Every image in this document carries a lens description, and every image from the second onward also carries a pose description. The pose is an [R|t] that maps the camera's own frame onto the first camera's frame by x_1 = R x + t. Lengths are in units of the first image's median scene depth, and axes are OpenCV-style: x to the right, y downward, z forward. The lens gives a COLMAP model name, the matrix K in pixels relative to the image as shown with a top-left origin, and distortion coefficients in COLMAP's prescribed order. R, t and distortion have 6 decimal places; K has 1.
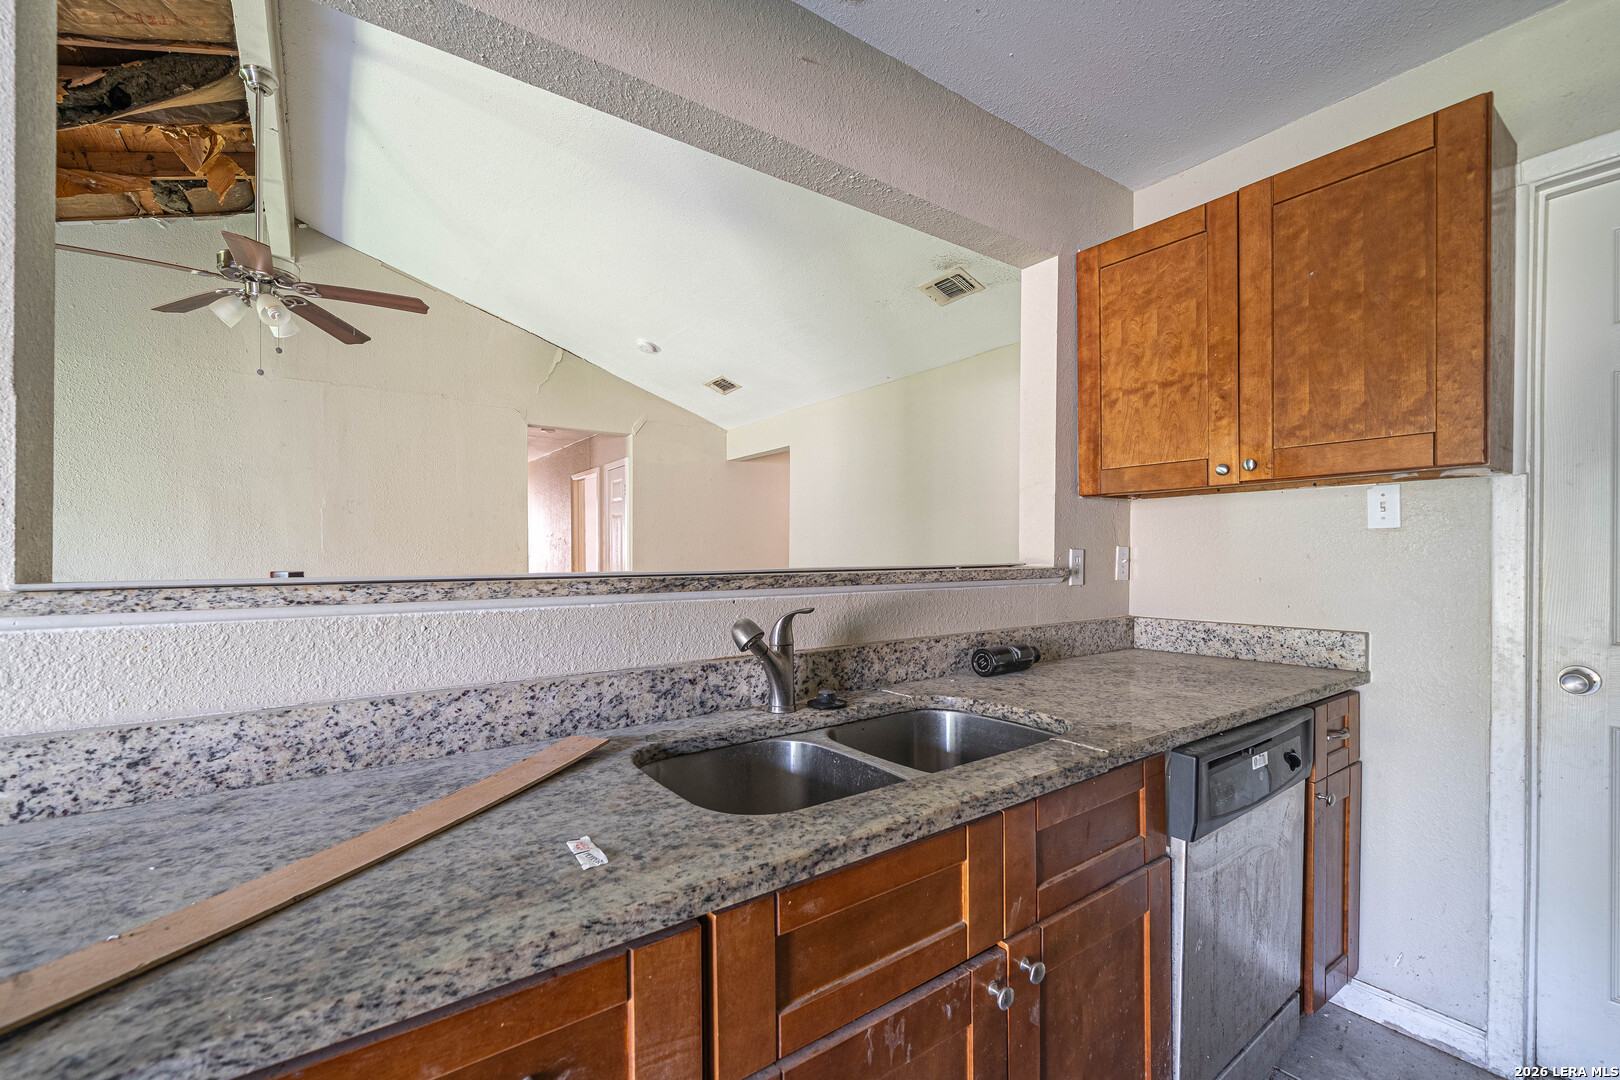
lens RADIAL K [[681.8, 0, 800.3], [0, 681.8, 556.0], [0, 0, 1]] dist [-0.001667, -0.000137]
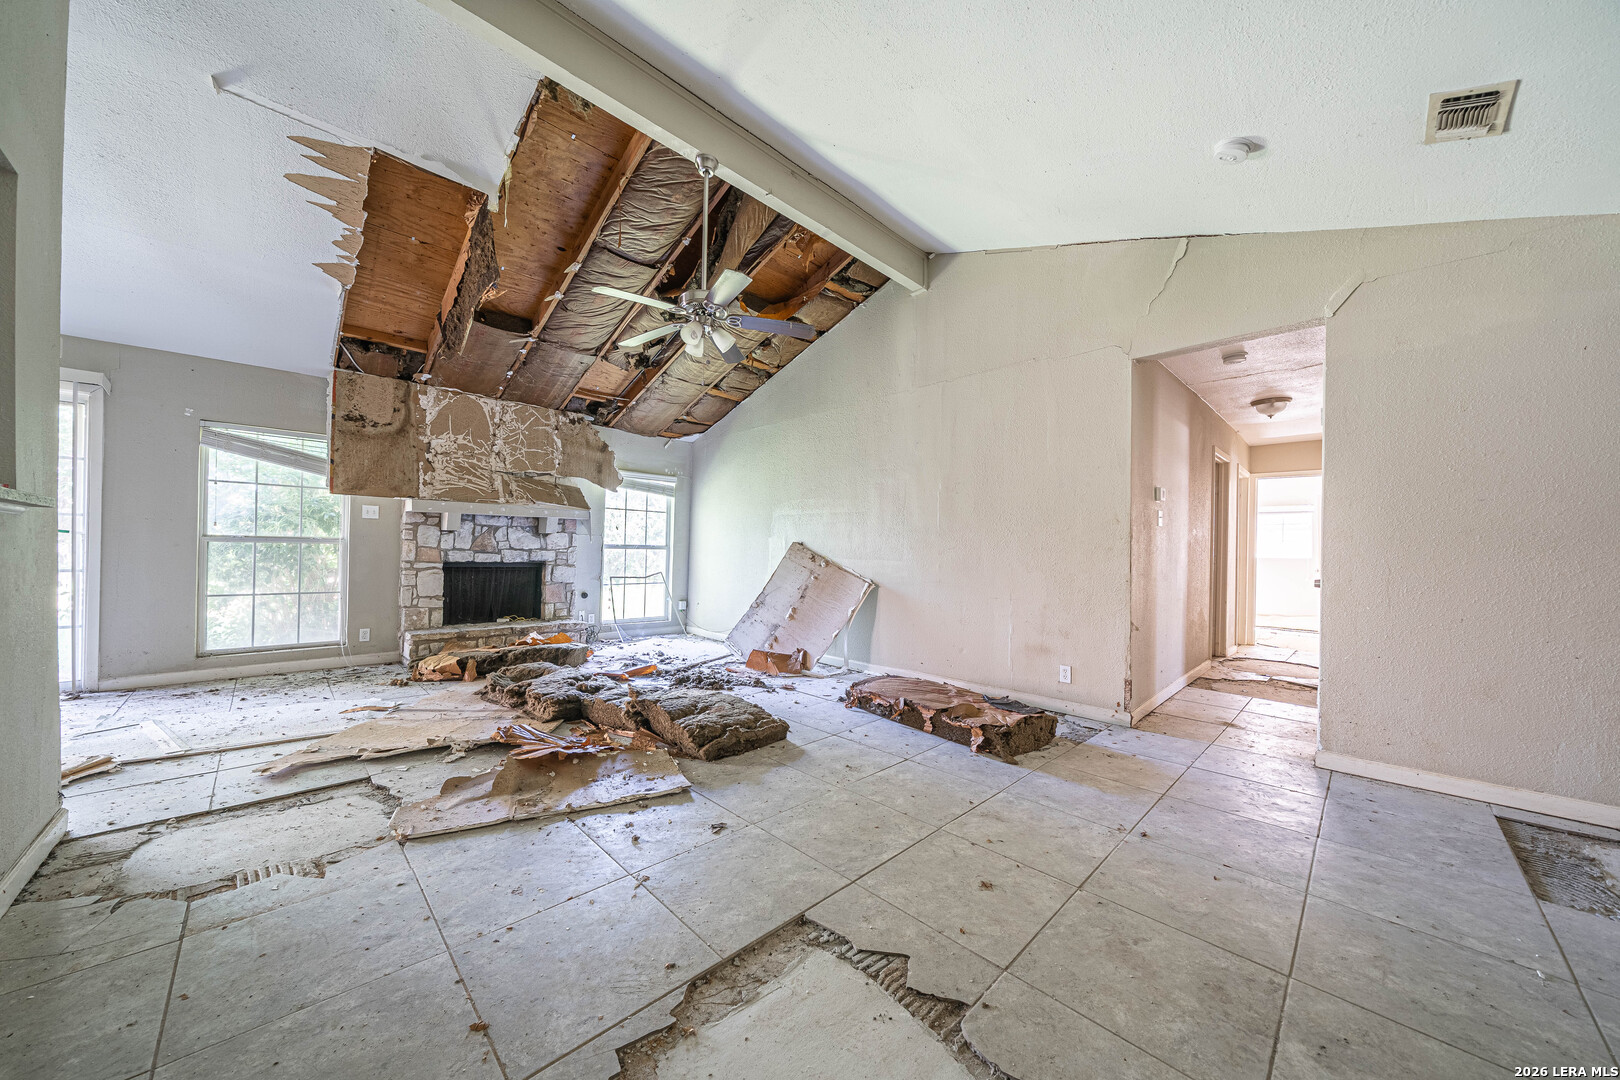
lens RADIAL K [[557.1, 0, 800.2], [0, 557.1, 554.1], [0, 0, 1]] dist [-0.004194, -0.000227]
pose [[0.151499, 0.006698, -0.988435, 0.563015], [-0.016926, 0.999848, 0.004181, 0.101159], [0.988313, 0.016097, 0.151589, 1.794336]]
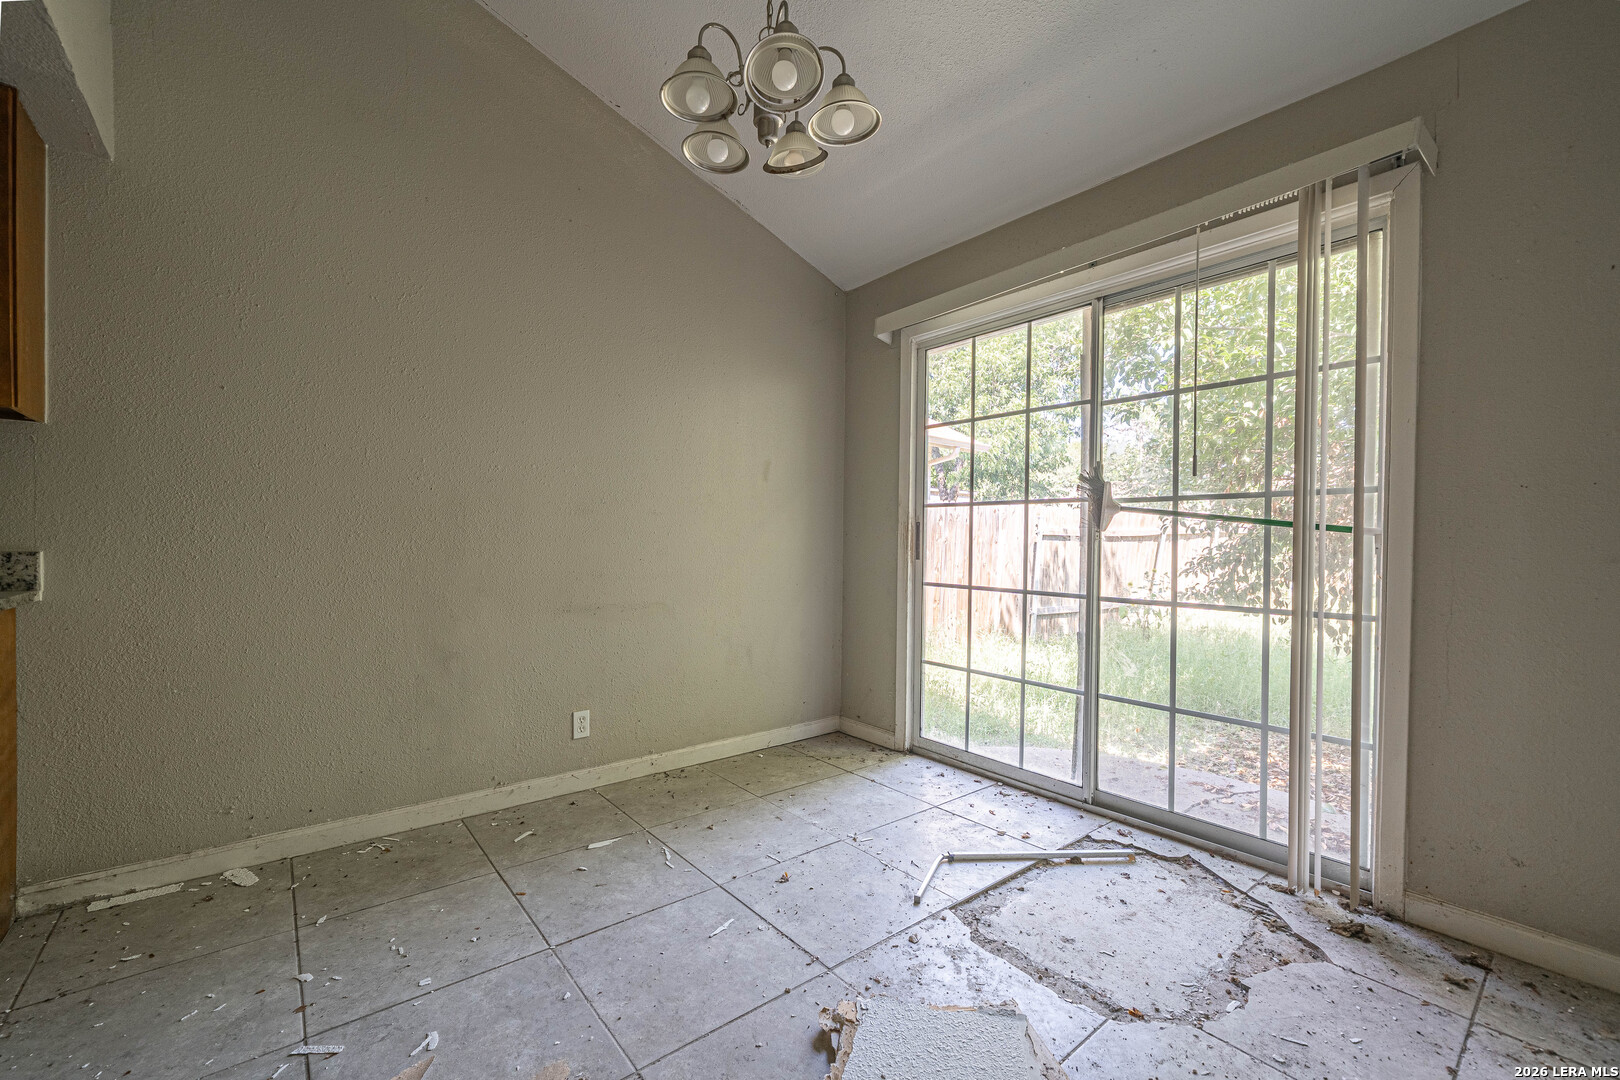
lens RADIAL K [[658.1, 0, 801.7], [0, 658.1, 548.4], [0, 0, 1]] dist [-0.006346, 0.000135]
pose [[-0.997624, -0.006222, -0.068609, -1.045999], [-0.007031, 0.999909, 0.011551, 0.093587], [0.068531, 0.012006, -0.997577, 0.299110]]
